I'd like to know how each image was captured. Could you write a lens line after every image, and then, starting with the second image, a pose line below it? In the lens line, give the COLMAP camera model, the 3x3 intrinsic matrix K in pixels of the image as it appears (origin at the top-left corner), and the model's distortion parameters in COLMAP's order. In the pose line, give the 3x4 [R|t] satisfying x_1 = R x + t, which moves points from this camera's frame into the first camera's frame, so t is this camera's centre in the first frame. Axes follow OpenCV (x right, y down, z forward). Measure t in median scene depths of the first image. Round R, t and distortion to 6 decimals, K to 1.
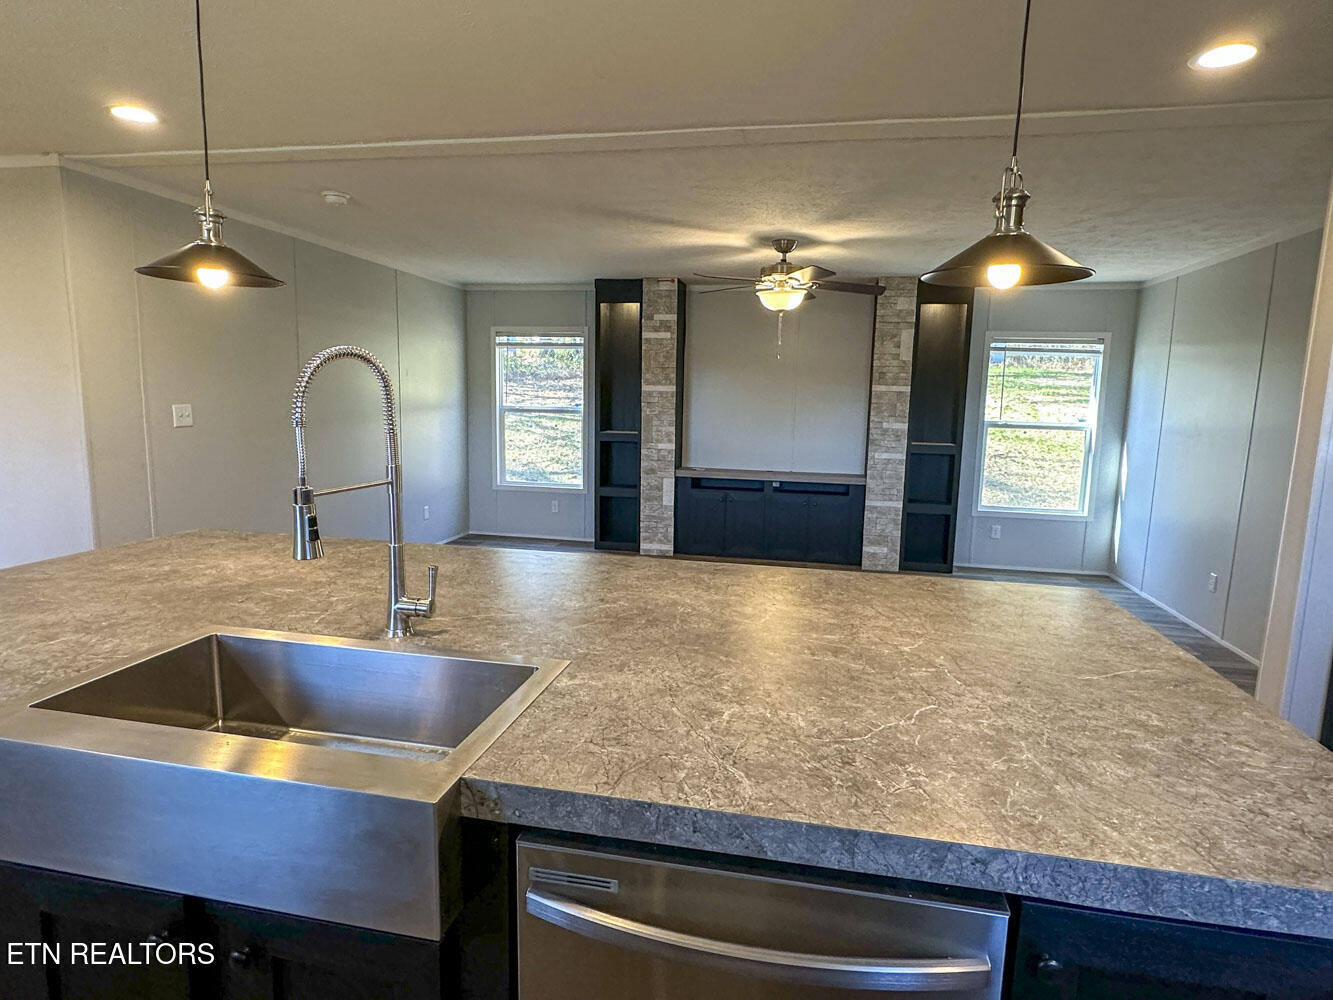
lens RADIAL K [[743.0, 0, 660.1], [0, 743.0, 539.9], [0, 0, 1]] dist [0.001498, -0.000240]
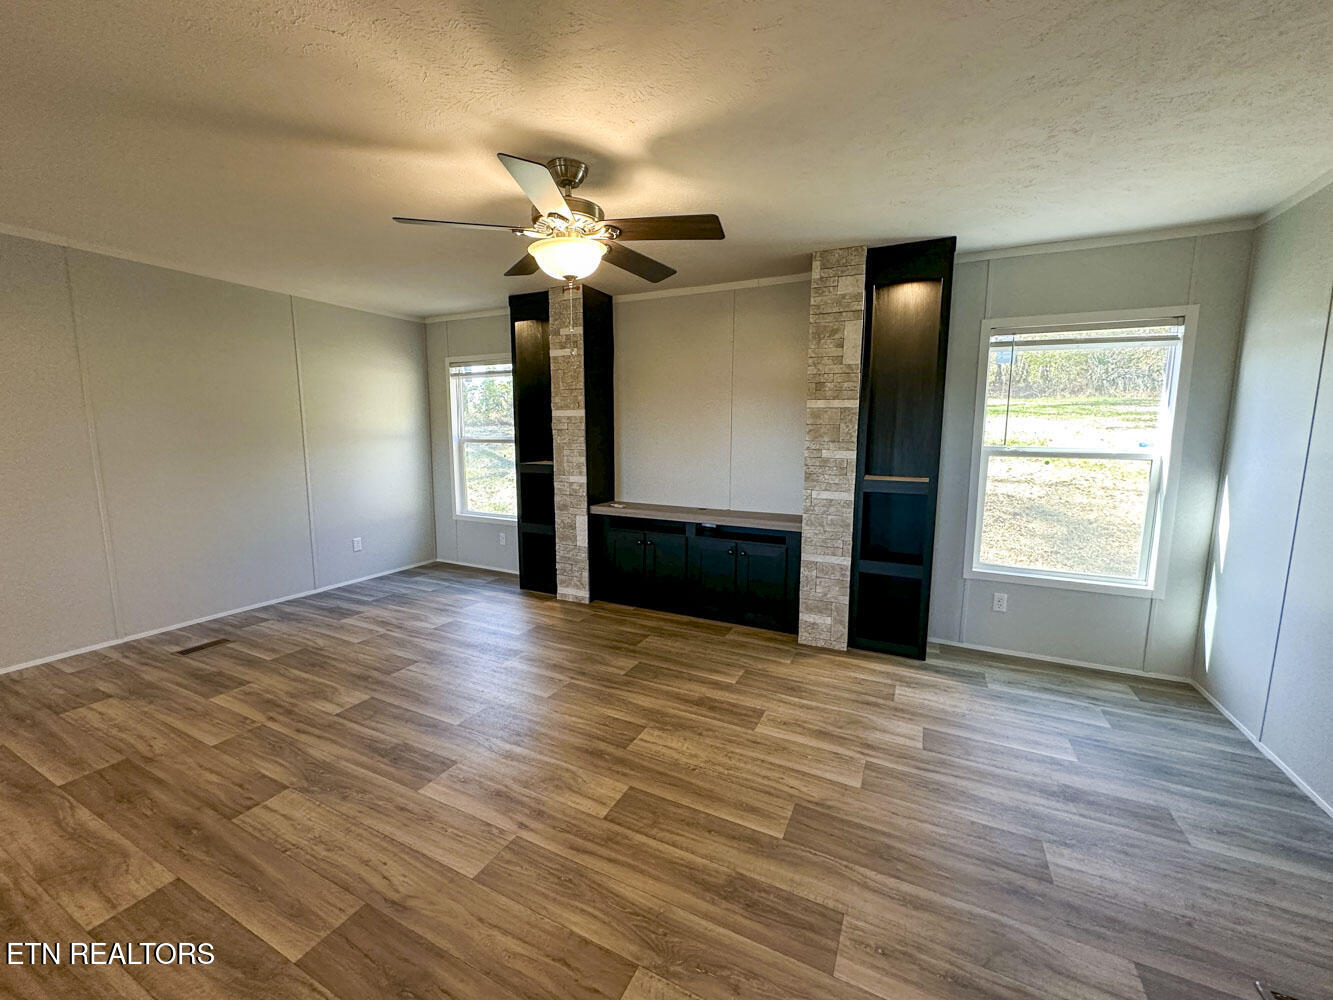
lens RADIAL K [[537.8, 0, 657.6], [0, 537.8, 518.8], [0, 0, 1]] dist [0.001278, 0.000525]
pose [[0.968627, 0.023911, -0.247366, 0.258921], [-0.031800, 0.999104, -0.027944, -0.065503], [0.246476, 0.034933, 0.968519, 0.417230]]
